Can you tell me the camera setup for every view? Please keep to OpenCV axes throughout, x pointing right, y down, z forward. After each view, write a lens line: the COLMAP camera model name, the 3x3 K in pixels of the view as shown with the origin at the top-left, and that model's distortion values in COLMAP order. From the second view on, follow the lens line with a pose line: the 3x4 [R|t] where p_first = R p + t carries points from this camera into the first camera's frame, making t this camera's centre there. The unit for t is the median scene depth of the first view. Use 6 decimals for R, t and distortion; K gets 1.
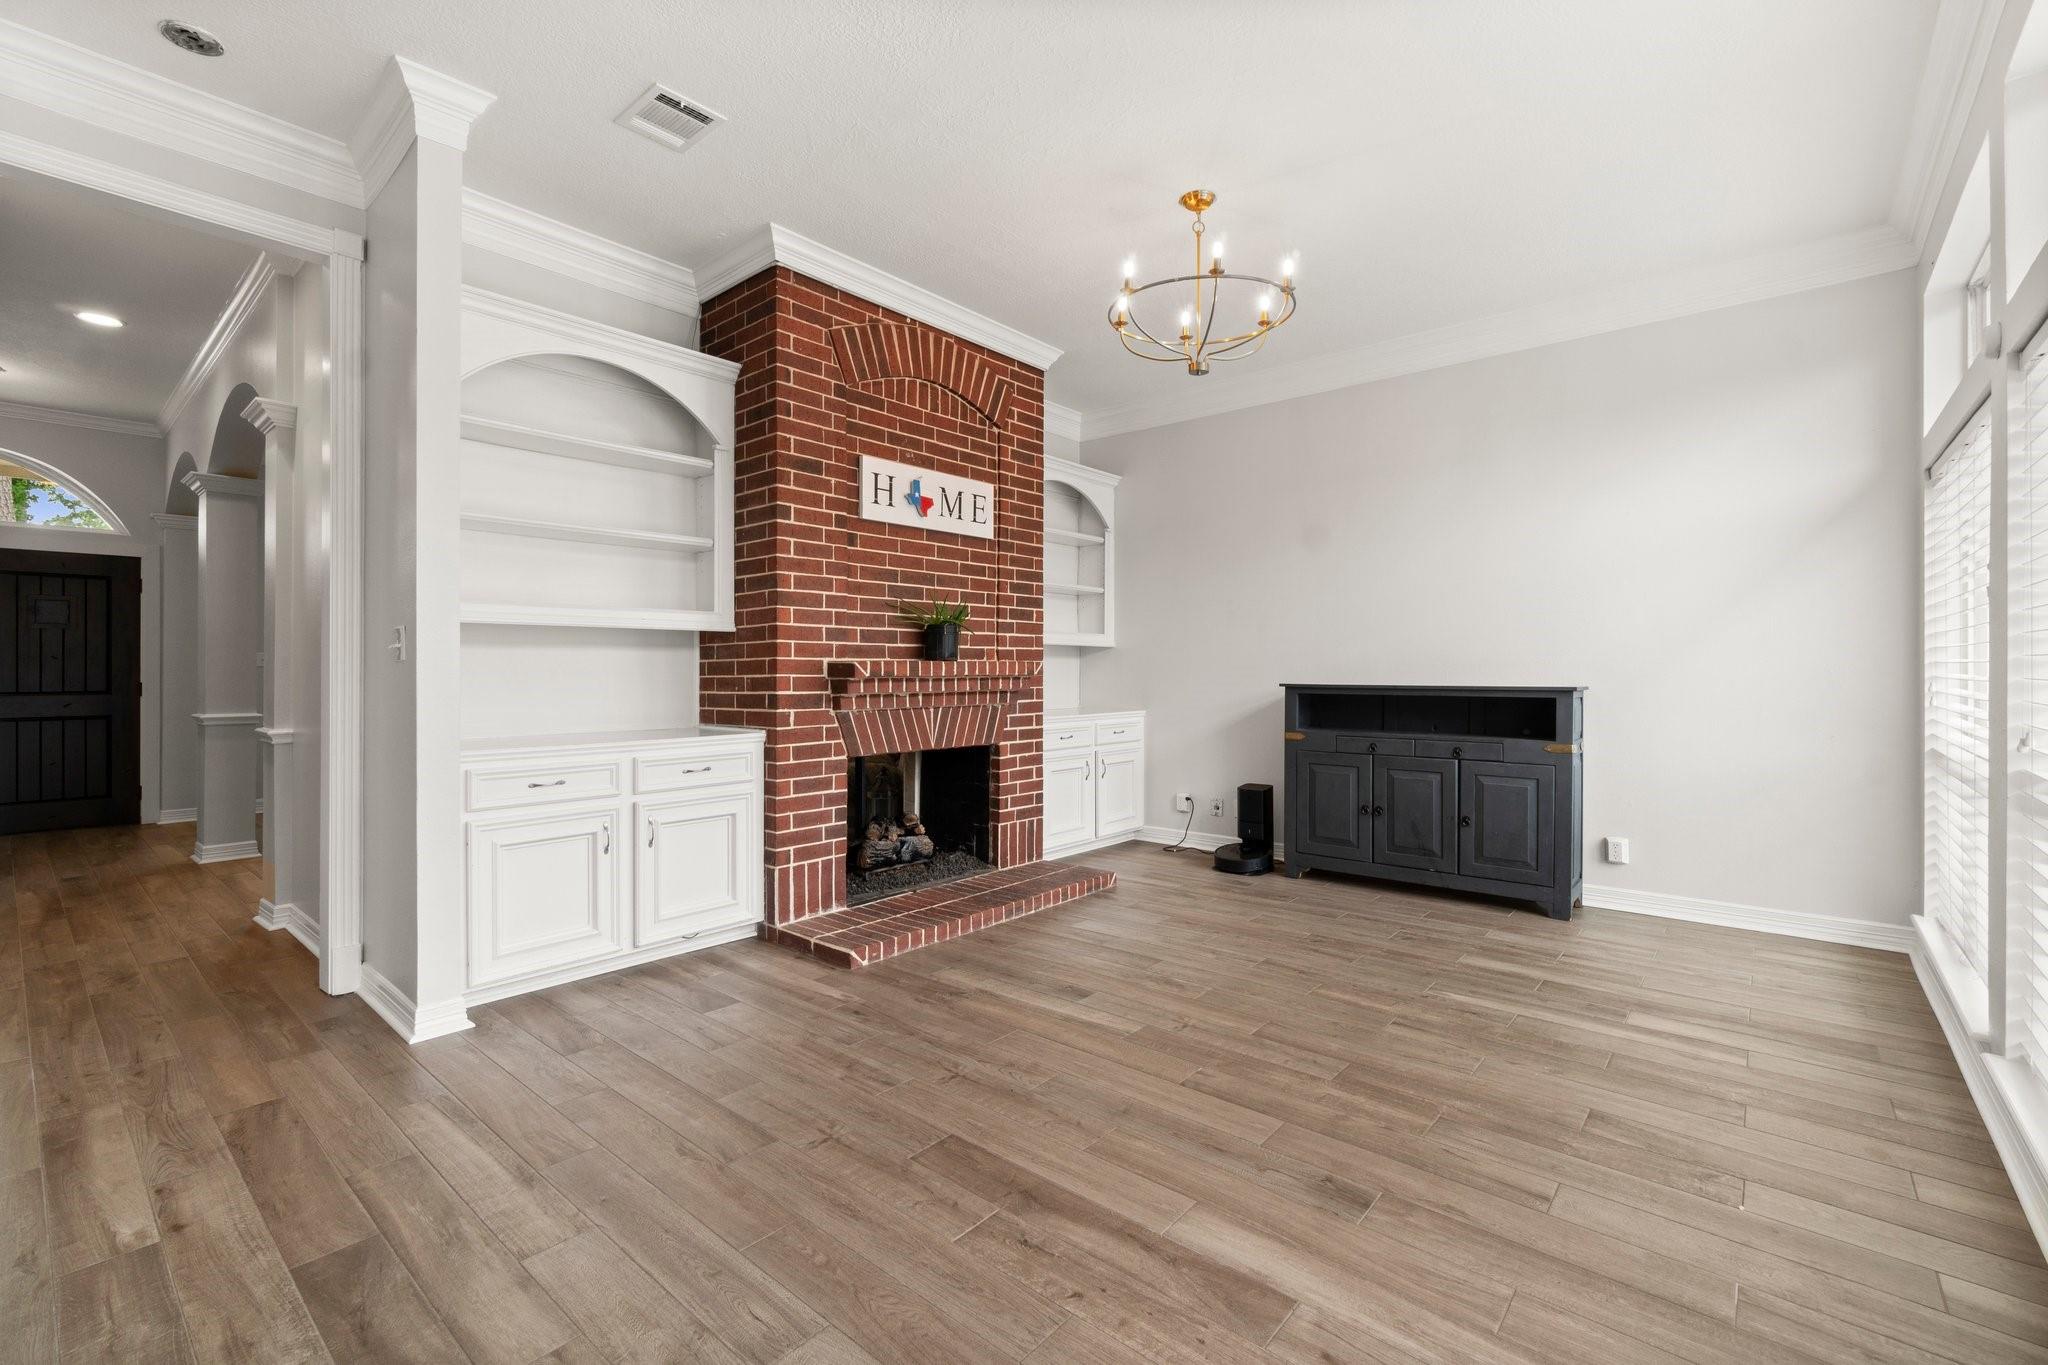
lens RADIAL K [[880.4, 0, 991.0], [0, 880.4, 668.7], [0, 0, 1]] dist [-0.002979, 0.000964]
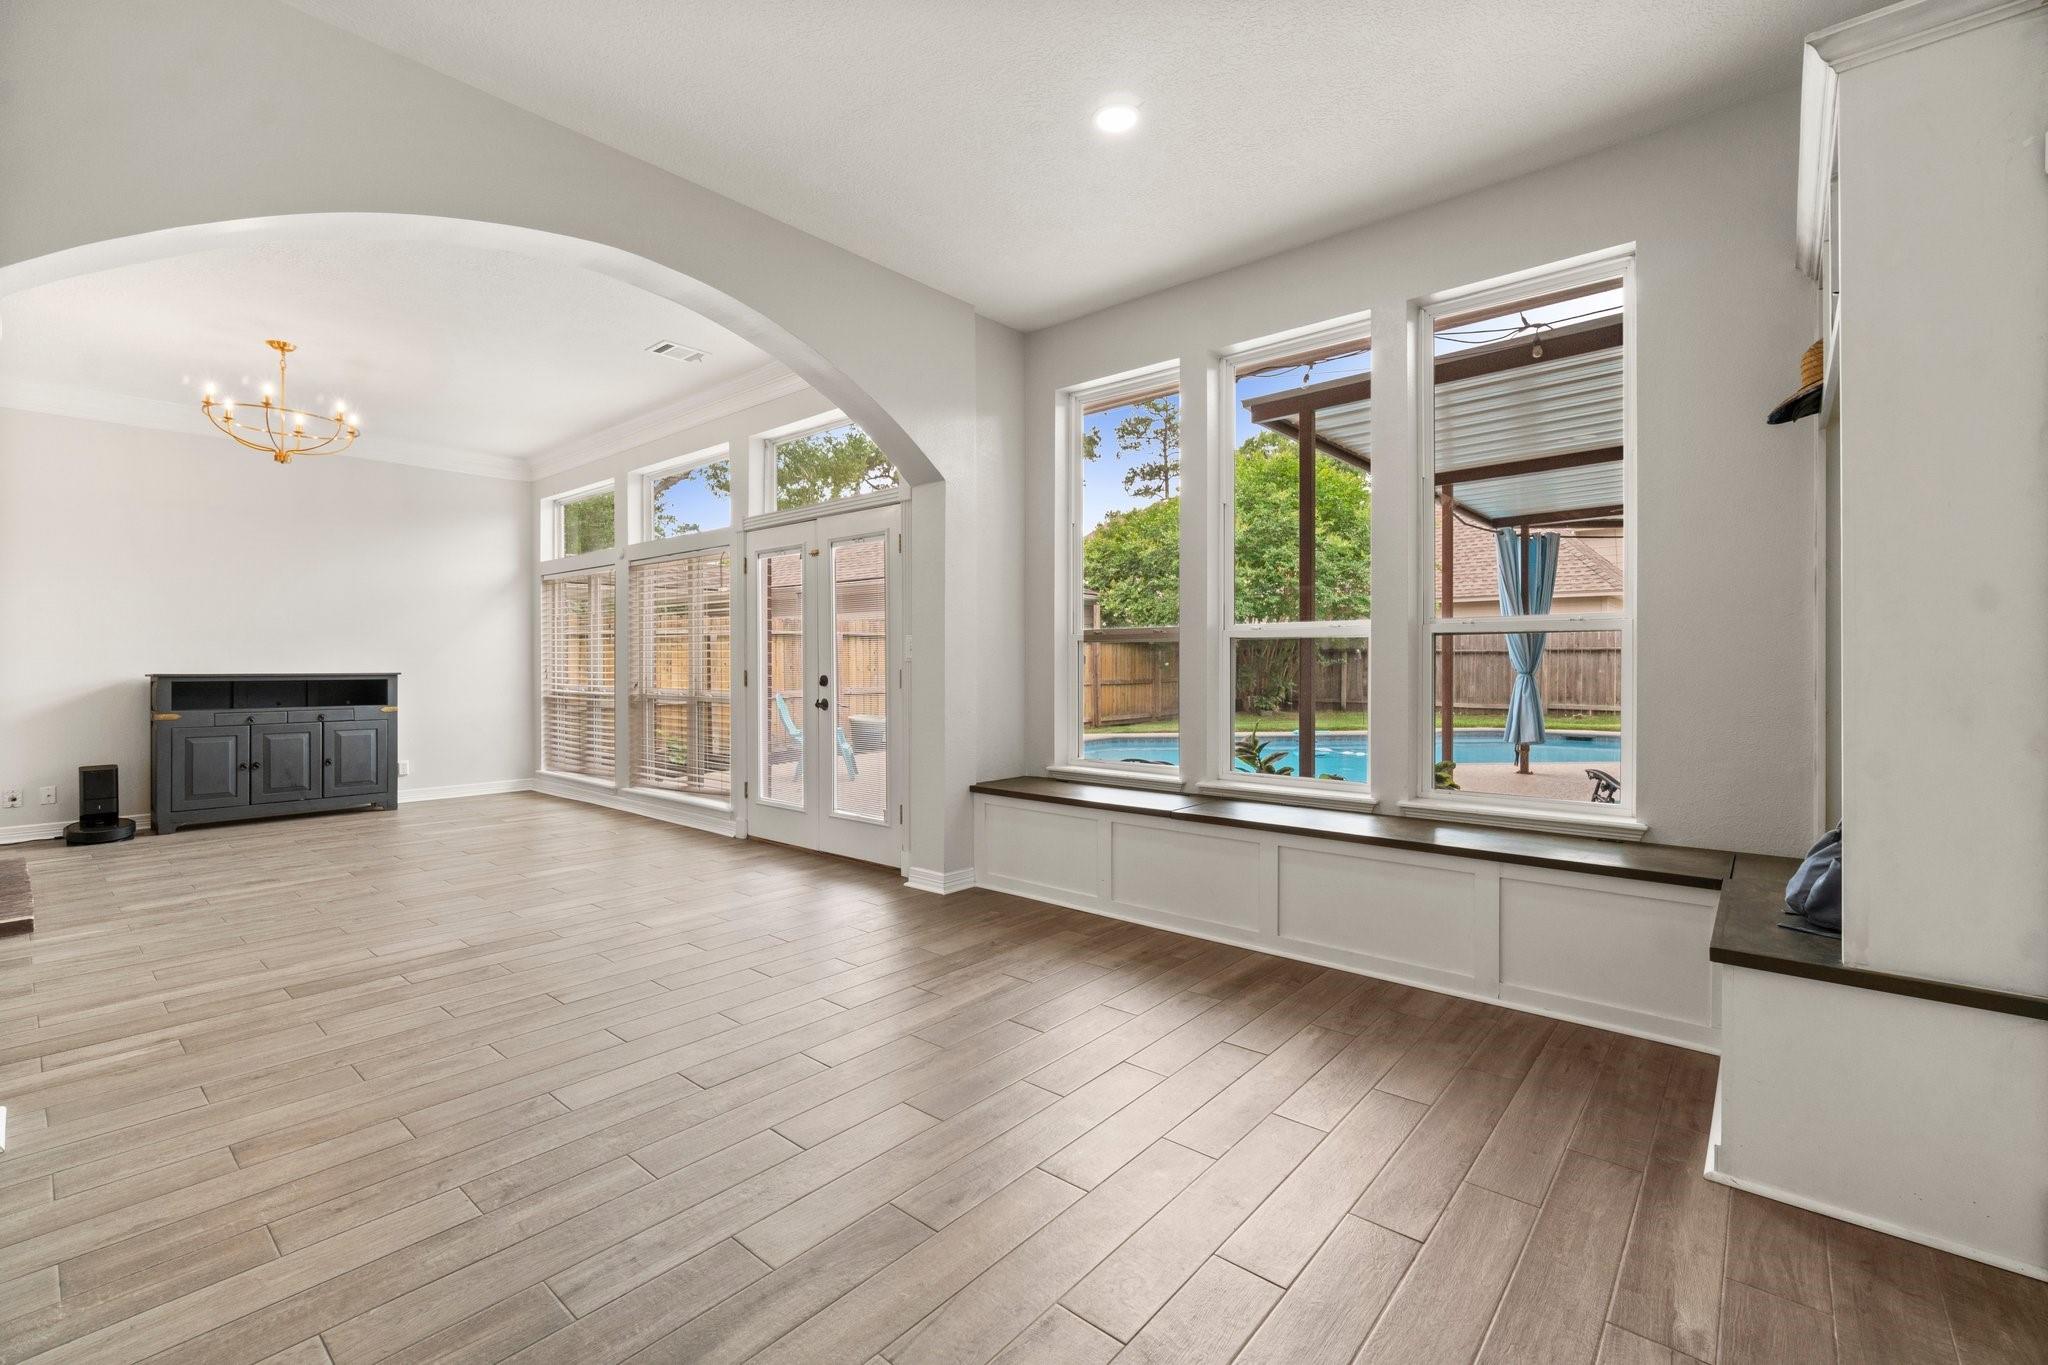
lens RADIAL K [[880.4, 0, 1020.1], [0, 880.4, 671.9], [0, 0, 1]] dist [-0.002979, 0.000964]
pose [[-0.020179, -0.008007, 0.999764, -1.032548], [-0.002159, 0.999966, 0.007965, 0.003171], [-0.999794, -0.001997, -0.020196, -0.170181]]
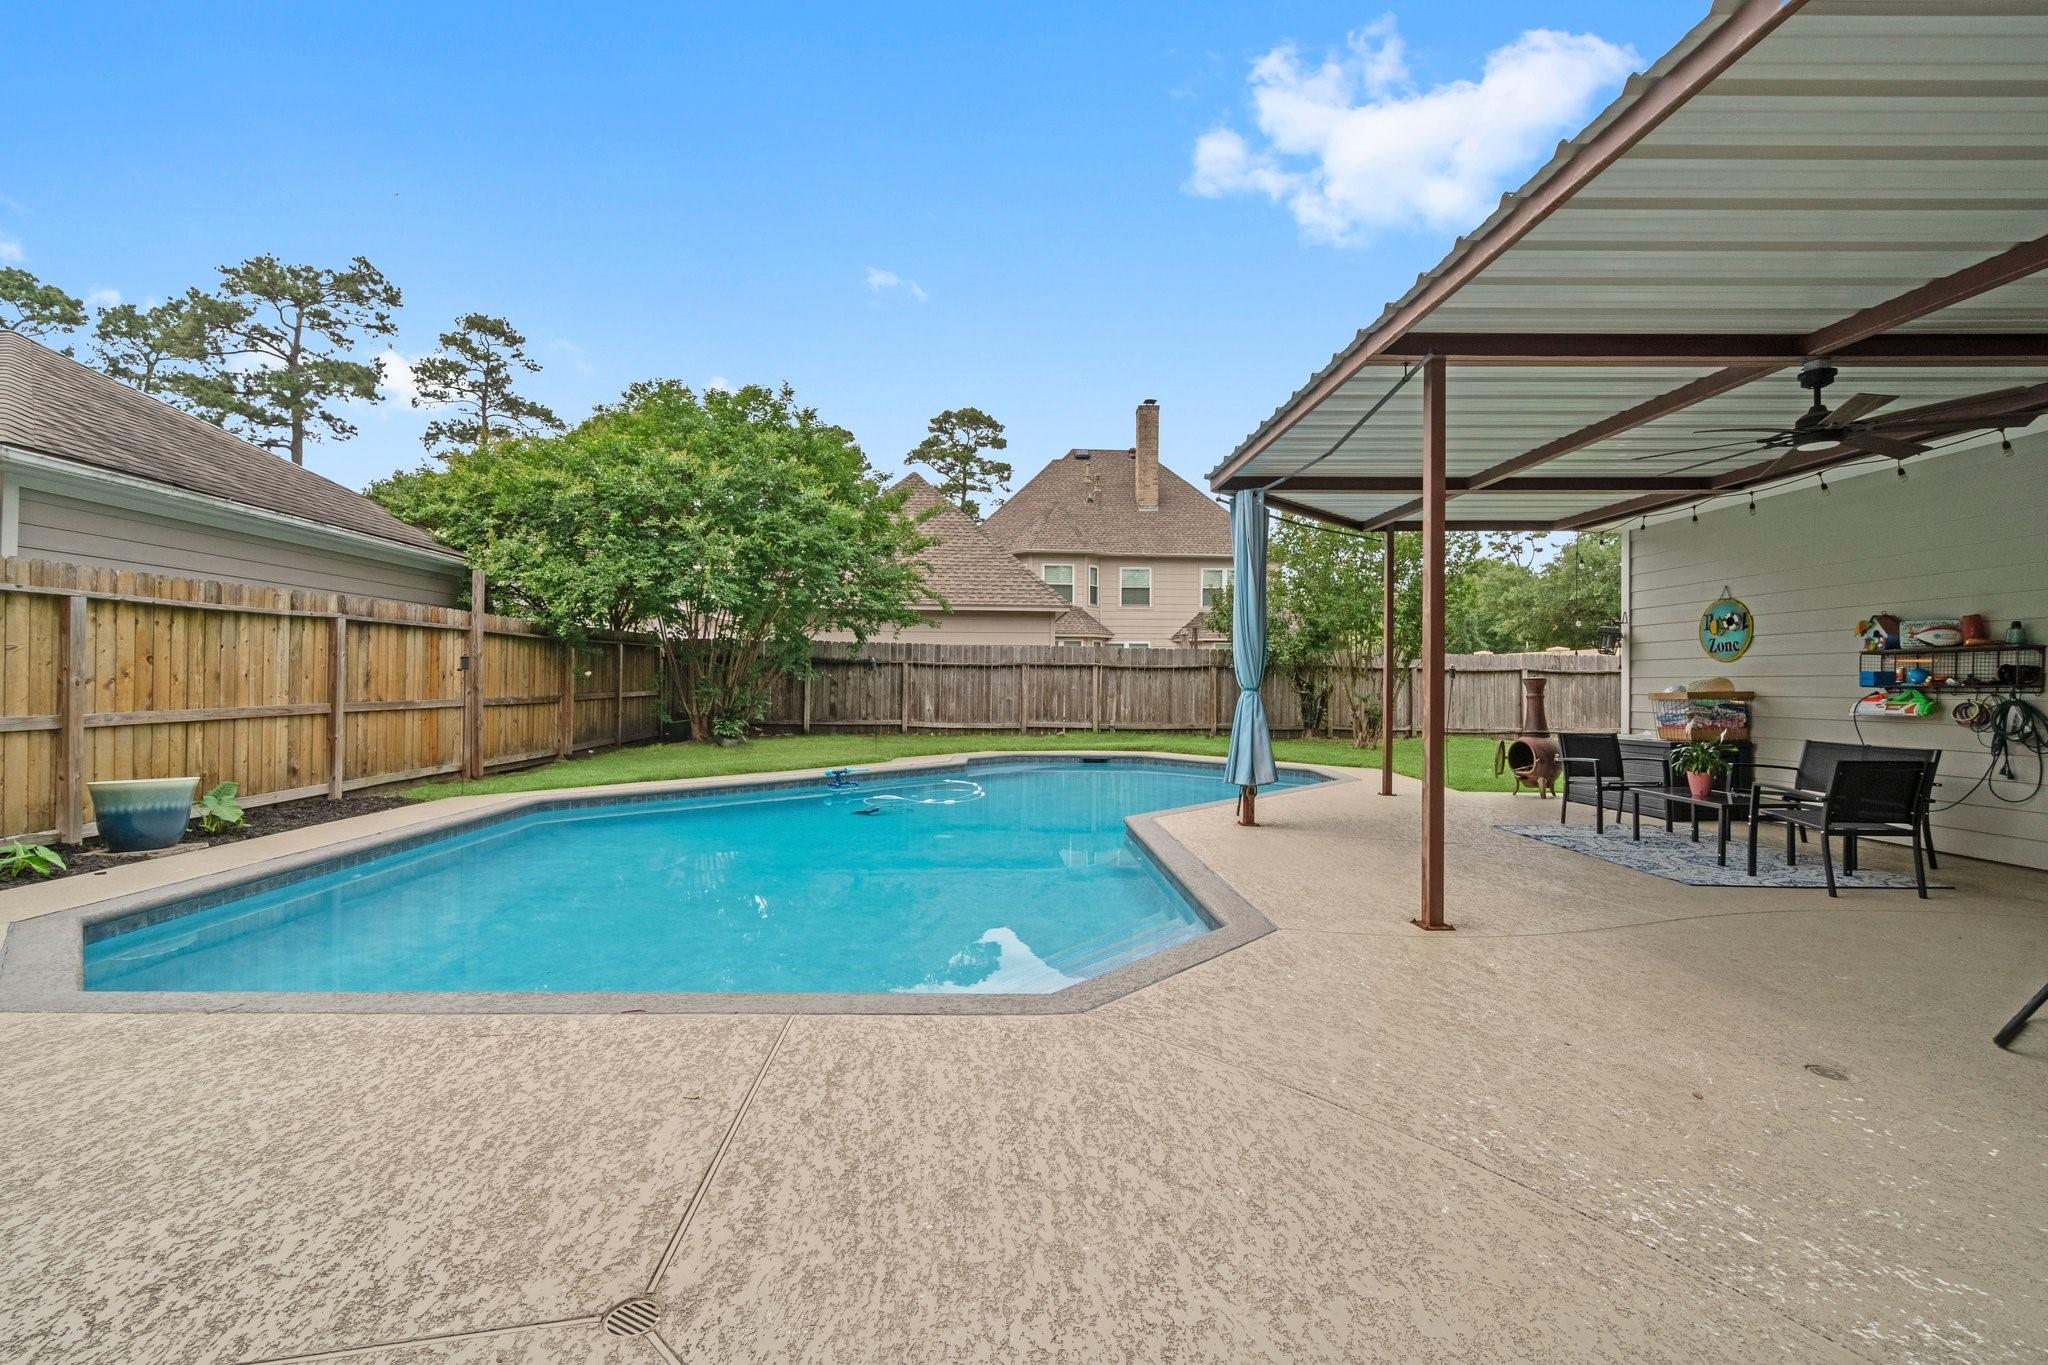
lens RADIAL K [[880.4, 0, 1025.9], [0, 880.4, 664.8], [0, 0, 1]] dist [-0.002979, 0.000964]
pose [[-0.691896, 0.008665, 0.721945, 0.314562], [-0.011435, 0.999671, -0.022958, 0.019785], [-0.721906, -0.024140, -0.691569, -0.038771]]
